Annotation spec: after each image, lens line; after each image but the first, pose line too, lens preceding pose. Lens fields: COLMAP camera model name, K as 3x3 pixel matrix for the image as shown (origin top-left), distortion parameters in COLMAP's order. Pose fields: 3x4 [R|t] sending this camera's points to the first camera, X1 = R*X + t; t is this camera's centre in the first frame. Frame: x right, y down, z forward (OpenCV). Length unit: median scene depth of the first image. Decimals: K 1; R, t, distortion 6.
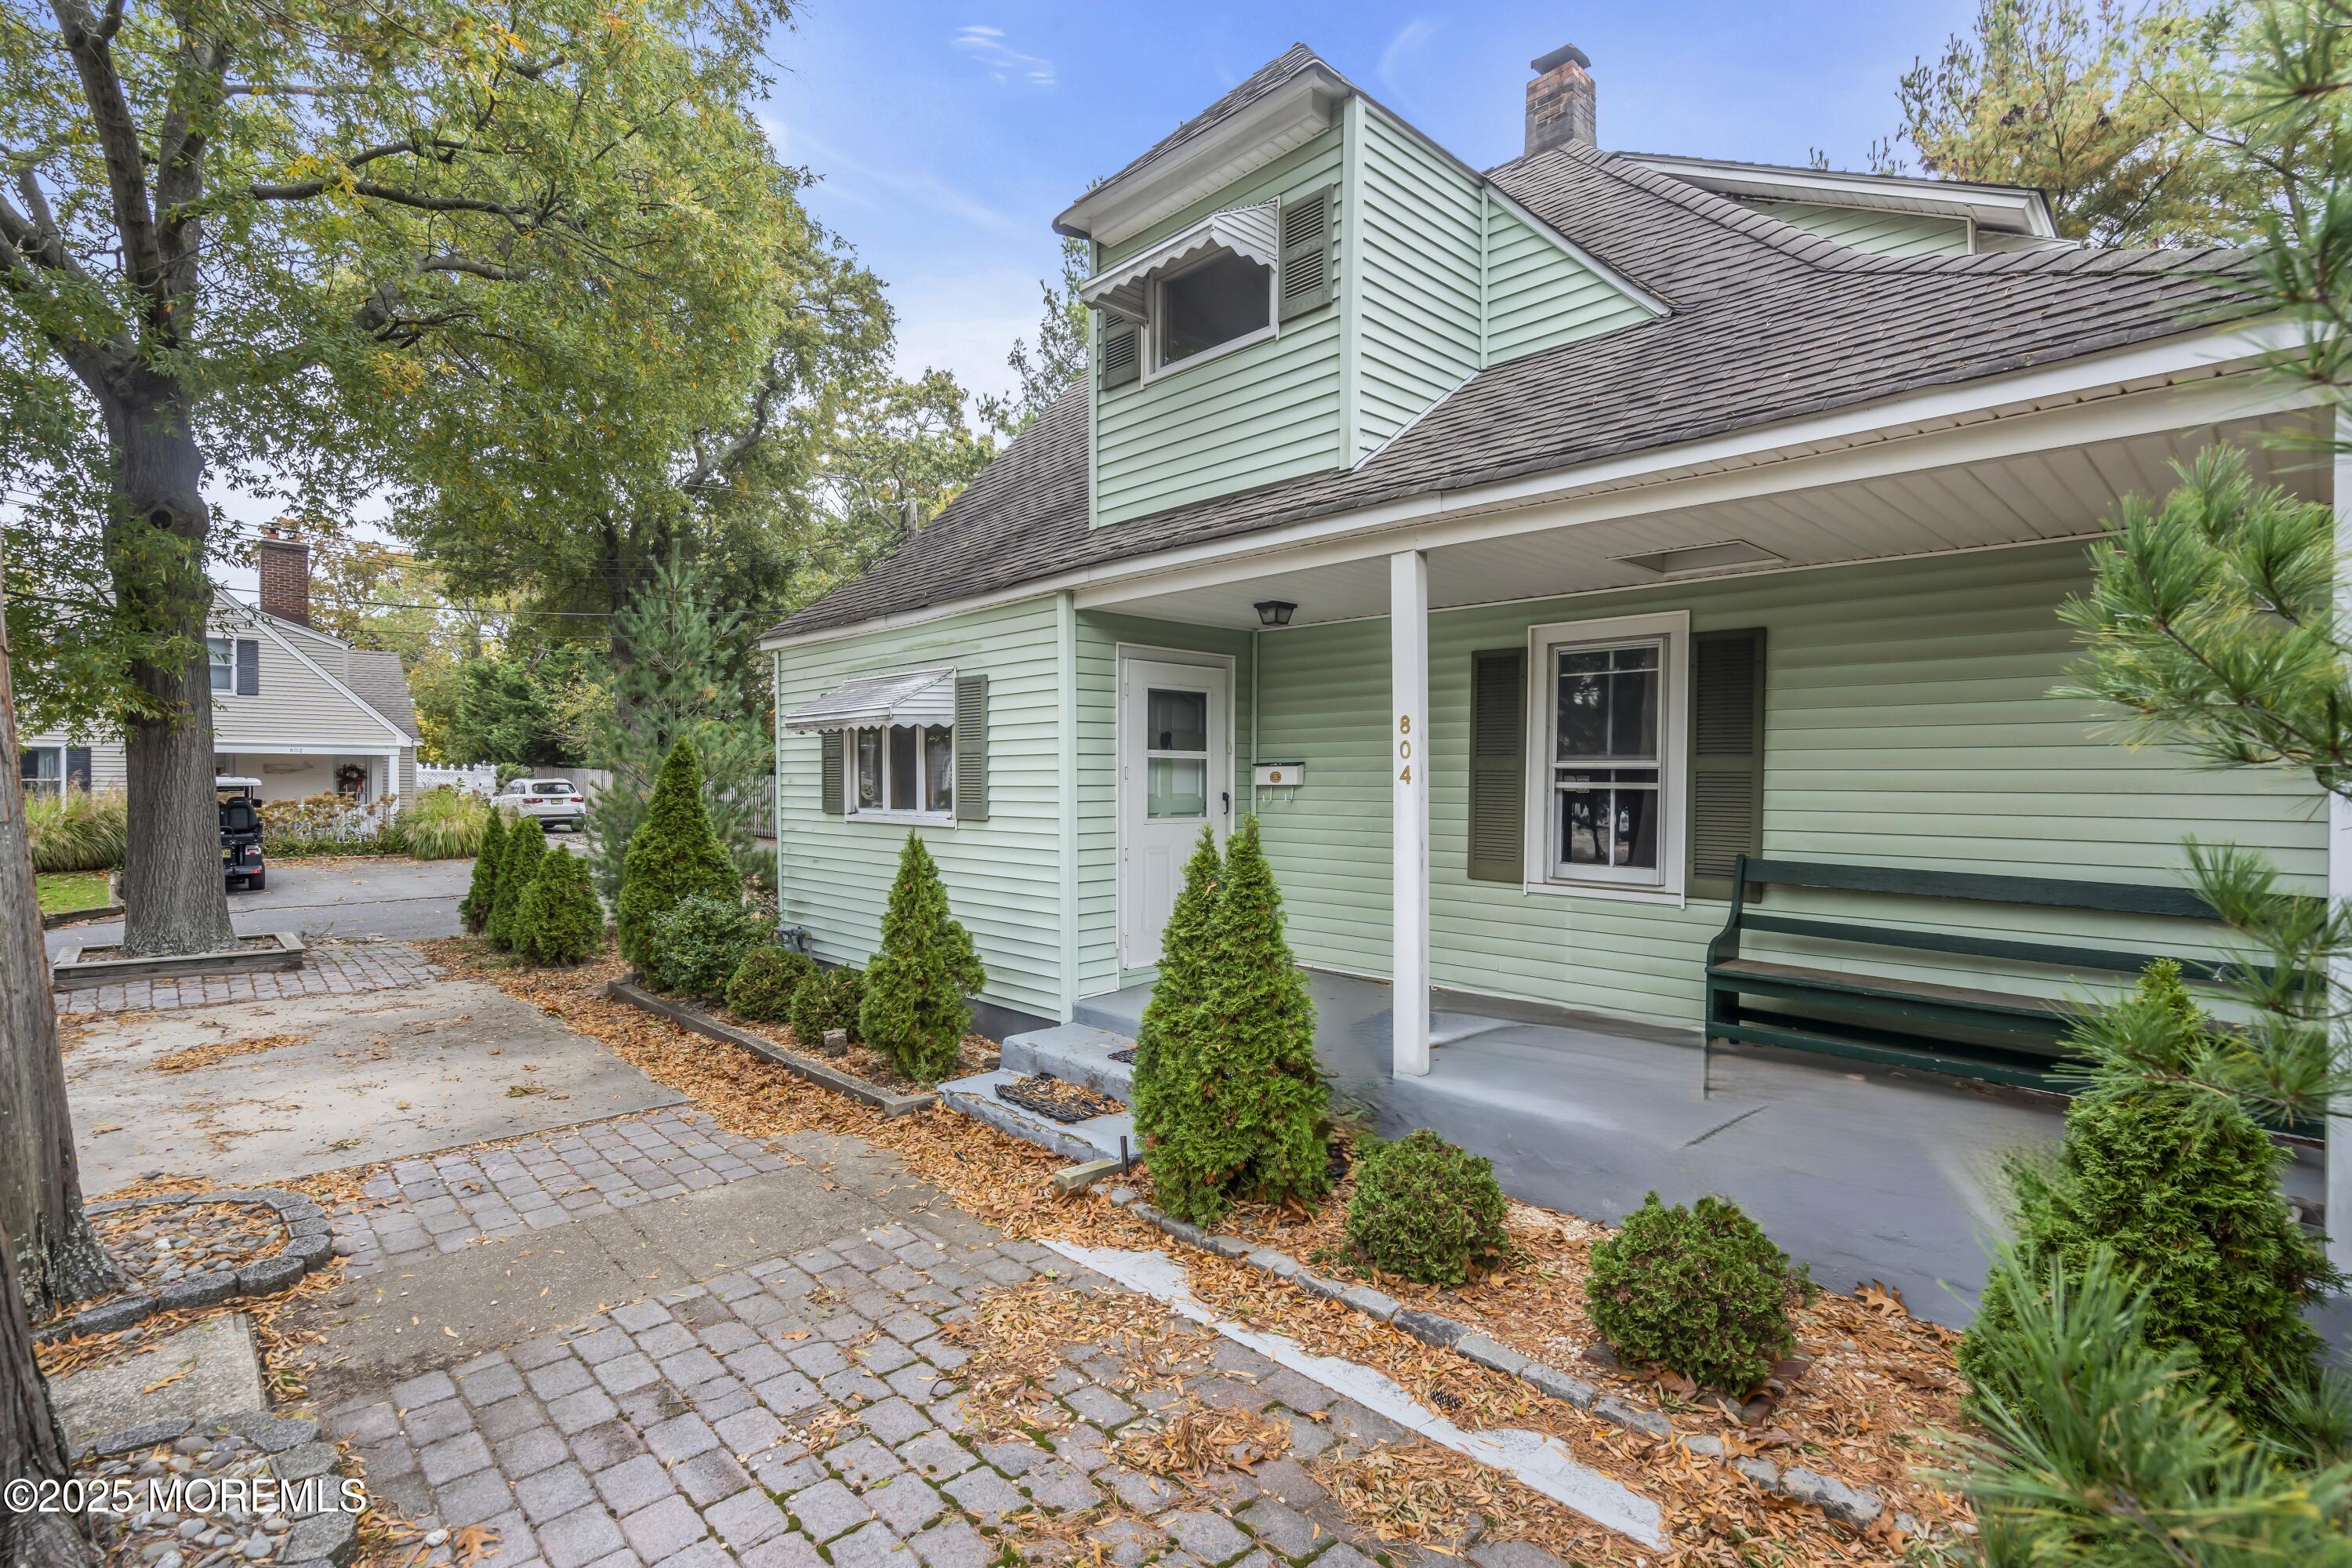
lens RADIAL K [[1112.8, 0, 1175.6], [0, 1112.8, 787.3], [0, 0, 1]] dist [0.002589, 0.000272]
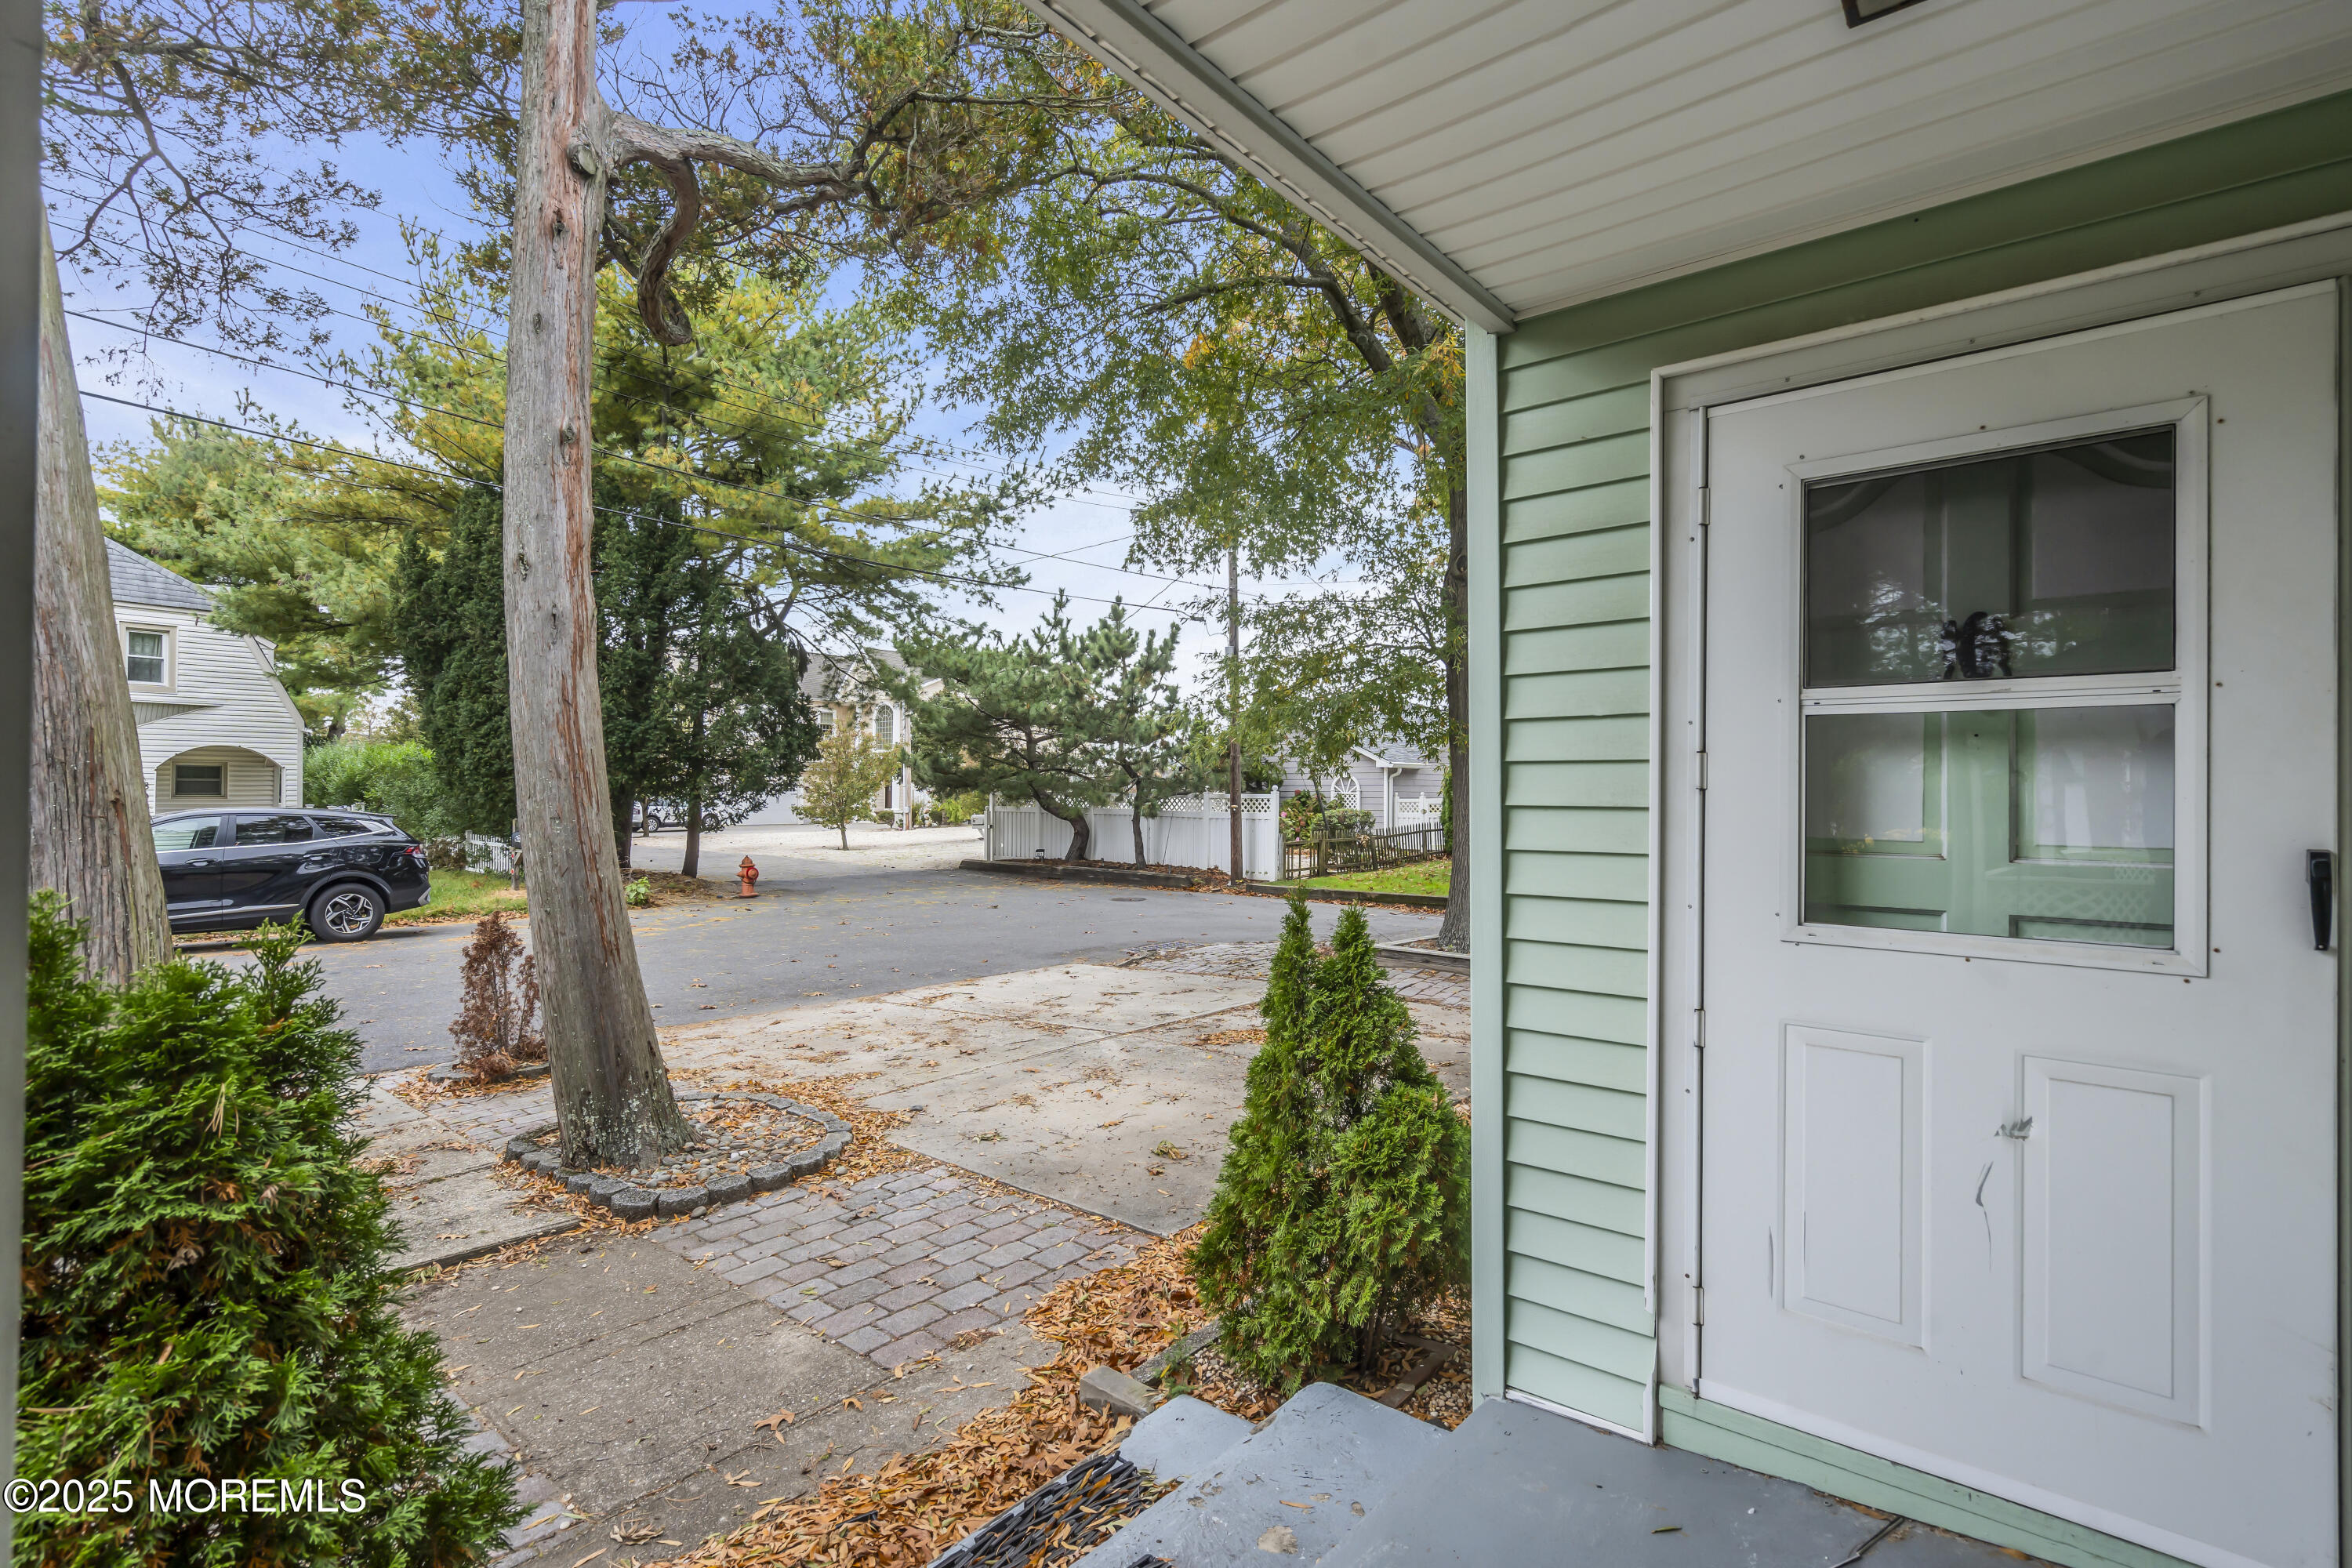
lens RADIAL K [[1112.8, 0, 1174.6], [0, 1112.8, 789.3], [0, 0, 1]] dist [0.002589, 0.000272]
pose [[0.102396, -0.004958, -0.994731, 0.269286], [-0.009125, 0.999941, -0.005923, -0.004903], [0.994702, 0.009683, 0.102345, 0.872155]]
